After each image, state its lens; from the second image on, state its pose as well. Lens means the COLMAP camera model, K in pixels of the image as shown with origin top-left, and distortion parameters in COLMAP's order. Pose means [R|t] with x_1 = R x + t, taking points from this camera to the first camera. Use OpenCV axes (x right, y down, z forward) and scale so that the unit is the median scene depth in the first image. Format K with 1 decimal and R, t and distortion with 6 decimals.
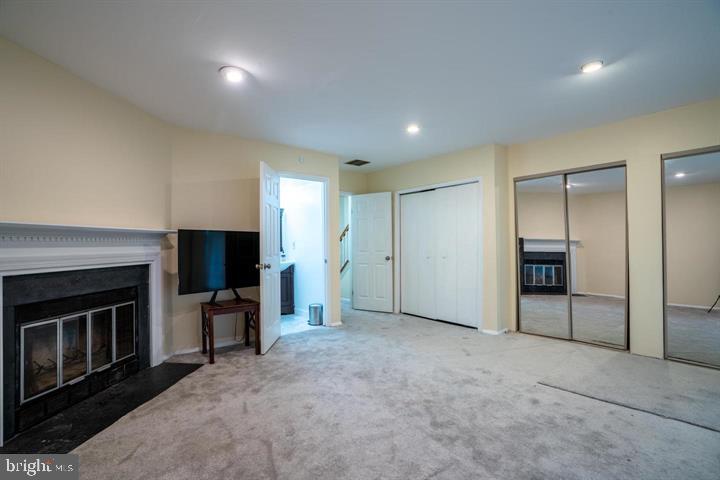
lens RADIAL K [[332.5, 0, 359.5], [0, 332.5, 239.4], [0, 0, 1]] dist [-0.039243, 0.008779]
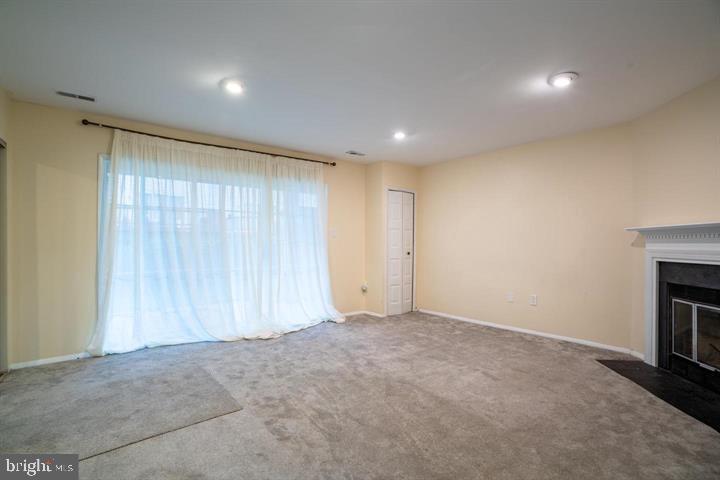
lens RADIAL K [[332.5, 0, 360.7], [0, 332.5, 240.5], [0, 0, 1]] dist [-0.039243, 0.008779]
pose [[-0.999163, 0.020615, 0.035343, 0.251103], [0.019699, 0.999466, -0.026079, 0.023301], [-0.035862, -0.025361, -0.999035, 2.344515]]
